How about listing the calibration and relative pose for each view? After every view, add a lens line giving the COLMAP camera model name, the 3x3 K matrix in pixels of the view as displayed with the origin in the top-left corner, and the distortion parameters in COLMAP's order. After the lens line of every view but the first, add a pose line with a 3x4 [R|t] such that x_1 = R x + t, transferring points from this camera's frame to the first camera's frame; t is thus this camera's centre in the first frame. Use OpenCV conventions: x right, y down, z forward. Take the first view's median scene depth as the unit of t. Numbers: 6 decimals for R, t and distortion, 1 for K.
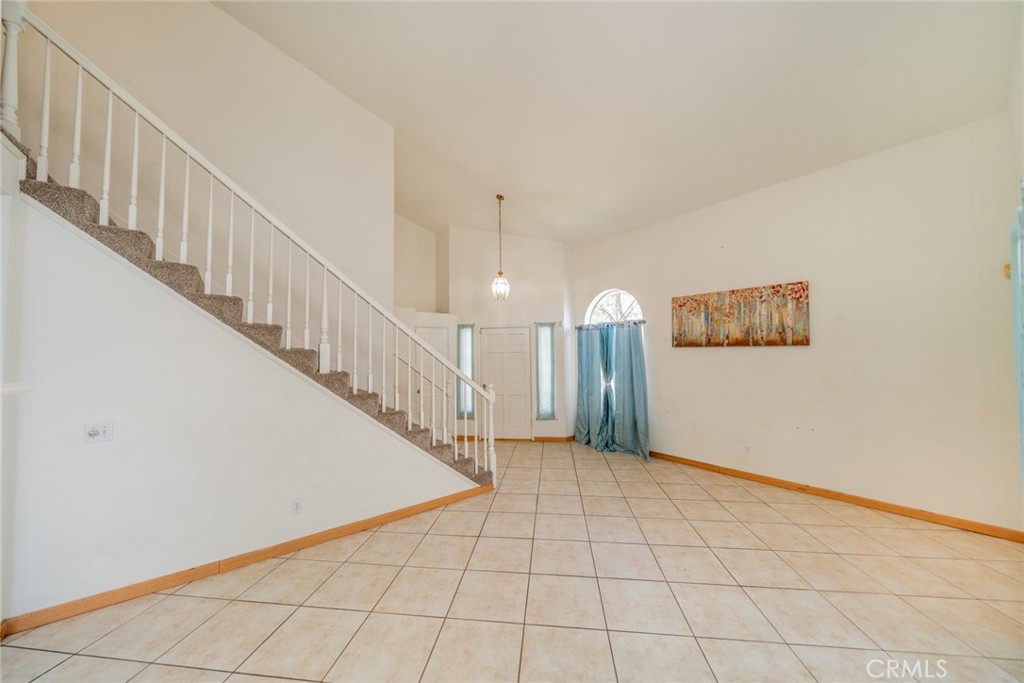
lens RADIAL K [[352.0, 0, 512.0], [0, 352.0, 341.5], [0, 0, 1]] dist [-0.000206, -0.000010]
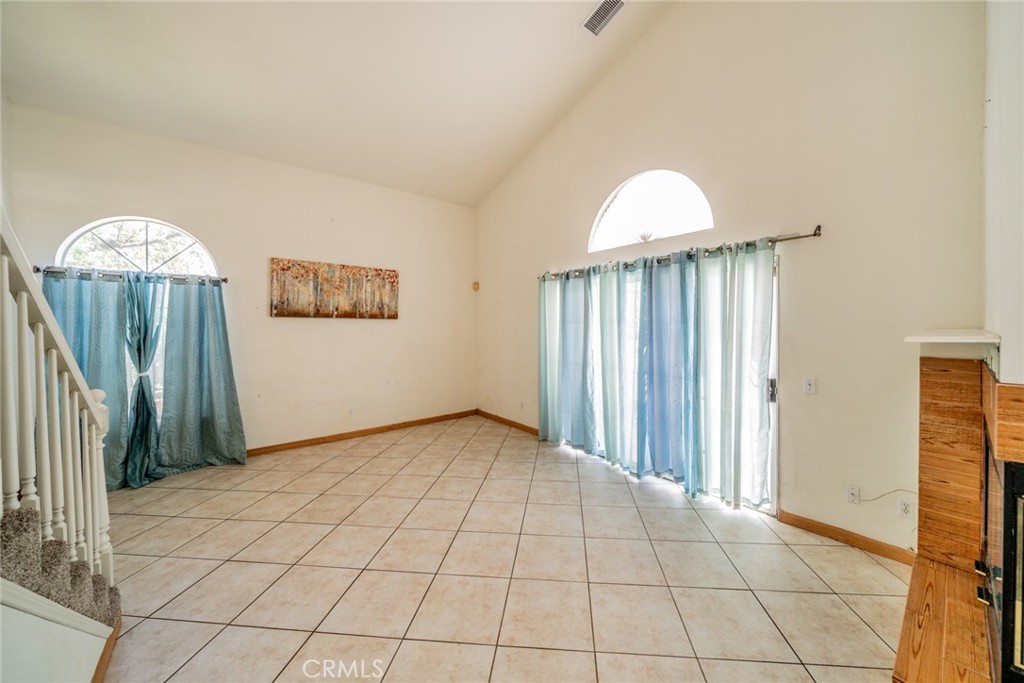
lens RADIAL K [[367.2, 0, 533.4], [0, 367.2, 327.0], [0, 0, 1]] dist [-0.000382, 0.000013]
pose [[-0.032944, 0.001286, 0.999456, -0.493372], [-0.037510, 0.999293, -0.002522, 0.022107], [-0.998753, -0.037573, -0.032873, 0.459389]]
